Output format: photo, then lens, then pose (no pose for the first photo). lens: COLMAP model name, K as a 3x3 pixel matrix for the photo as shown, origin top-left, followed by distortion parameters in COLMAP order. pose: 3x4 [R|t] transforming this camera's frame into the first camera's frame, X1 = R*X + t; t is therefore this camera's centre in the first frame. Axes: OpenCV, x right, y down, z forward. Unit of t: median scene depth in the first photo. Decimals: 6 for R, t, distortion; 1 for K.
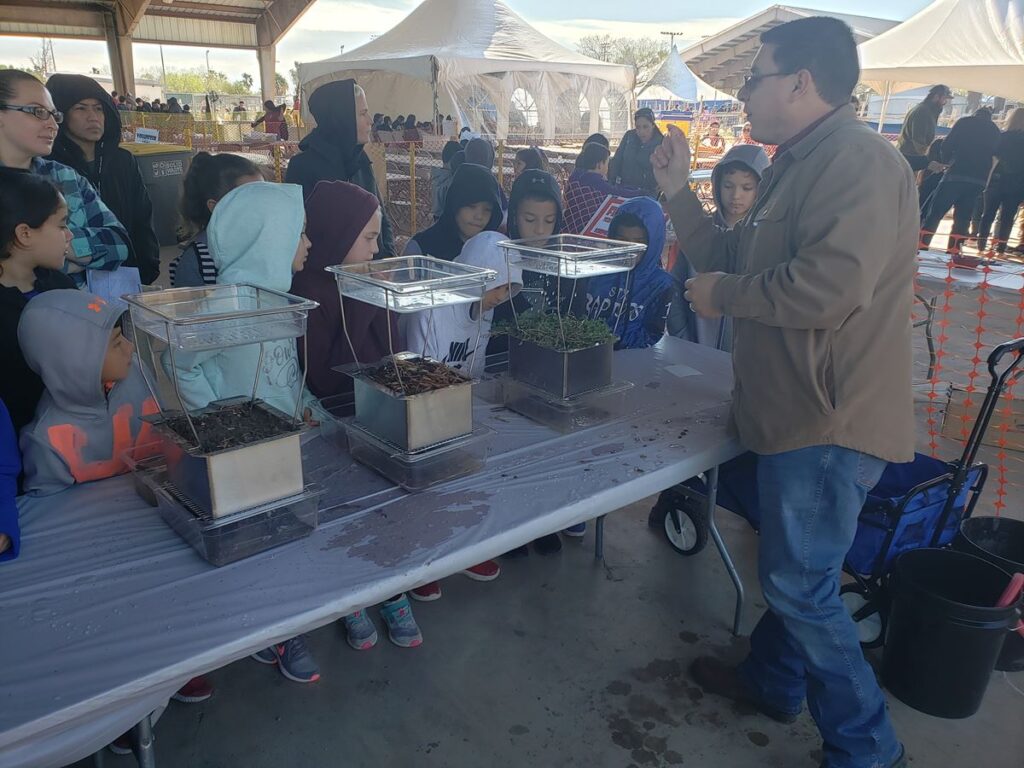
lens RADIAL K [[788.2, 0, 495.4], [0, 788.2, 386.7], [0, 0, 1]] dist [0.019755, 0.054638]
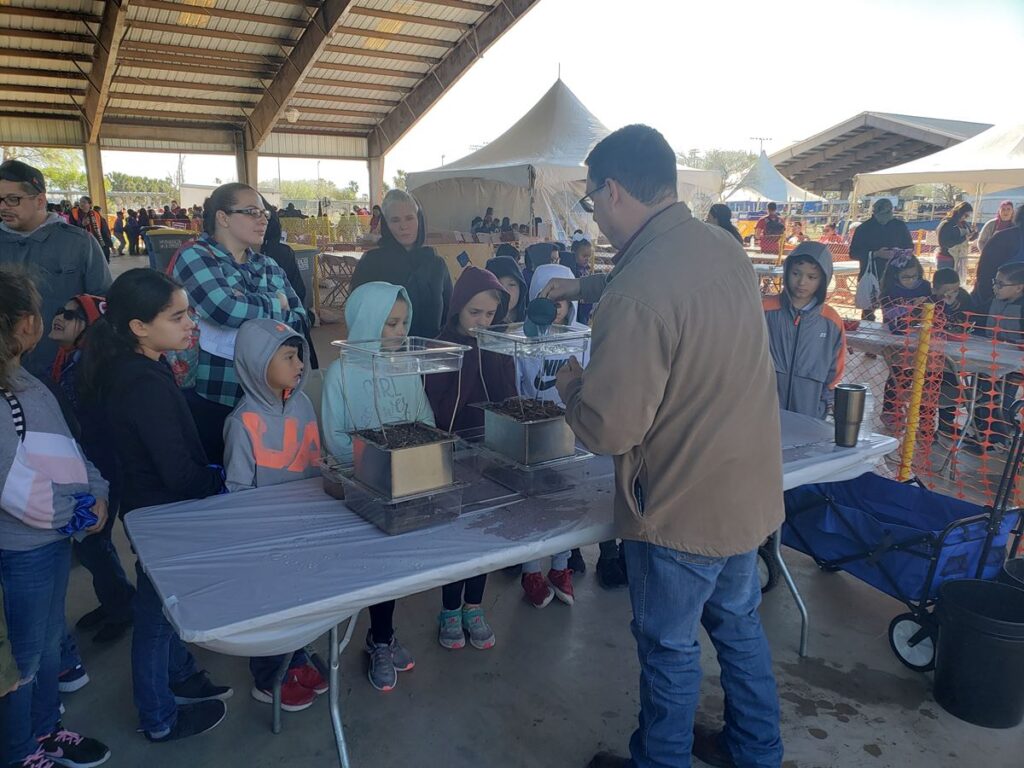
lens RADIAL K [[796.5, 0, 512.0], [0, 796.5, 384.0], [0, 0, 1]] dist [0.142229, -0.148833]
pose [[0.996002, 0.014090, -0.088208, -0.011938], [-0.025106, 0.991832, -0.125056, 0.071790], [0.085726, 0.126770, 0.988221, -0.210405]]
